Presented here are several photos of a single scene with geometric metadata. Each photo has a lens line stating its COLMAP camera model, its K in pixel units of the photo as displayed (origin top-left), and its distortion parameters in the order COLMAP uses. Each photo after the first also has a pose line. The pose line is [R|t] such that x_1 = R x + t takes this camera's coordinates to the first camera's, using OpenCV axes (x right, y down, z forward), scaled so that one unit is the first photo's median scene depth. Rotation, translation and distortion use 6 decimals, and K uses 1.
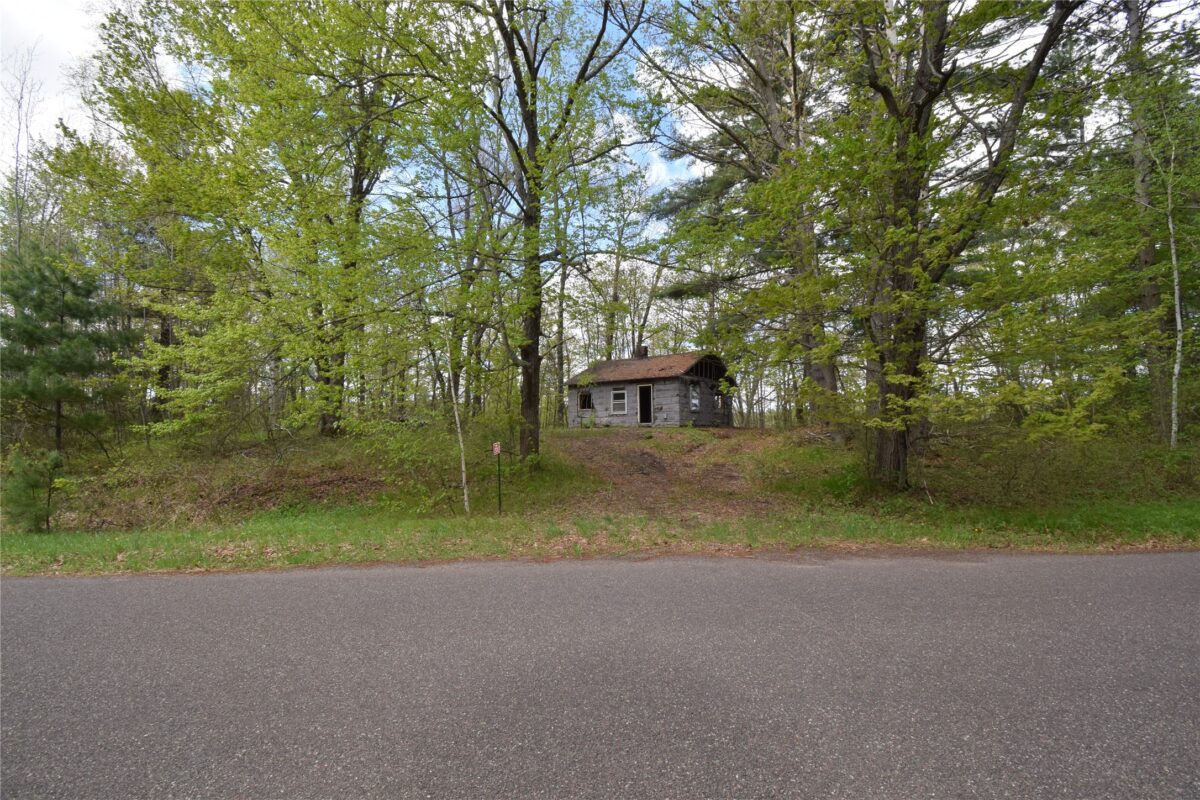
lens RADIAL K [[529.5, 0, 600.5], [0, 529.5, 399.6], [0, 0, 1]] dist [0.026810, -0.030174]
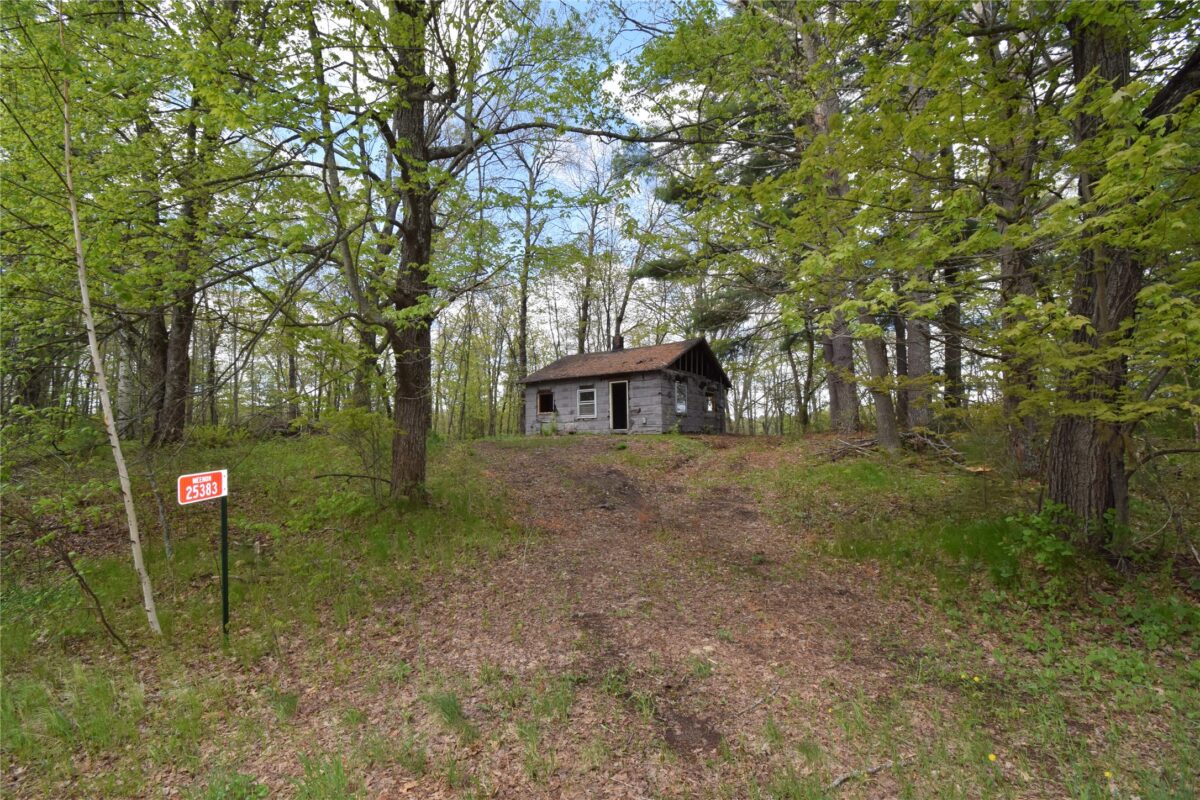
lens RADIAL K [[529.5, 0, 600.5], [0, 529.5, 399.6], [0, 0, 1]] dist [0.026810, -0.030174]
pose [[0.999494, -0.000118, 0.031800, 0.030312], [0.000599, 0.999885, -0.015126, 0.011468], [-0.031794, 0.015137, 0.999380, 0.201289]]
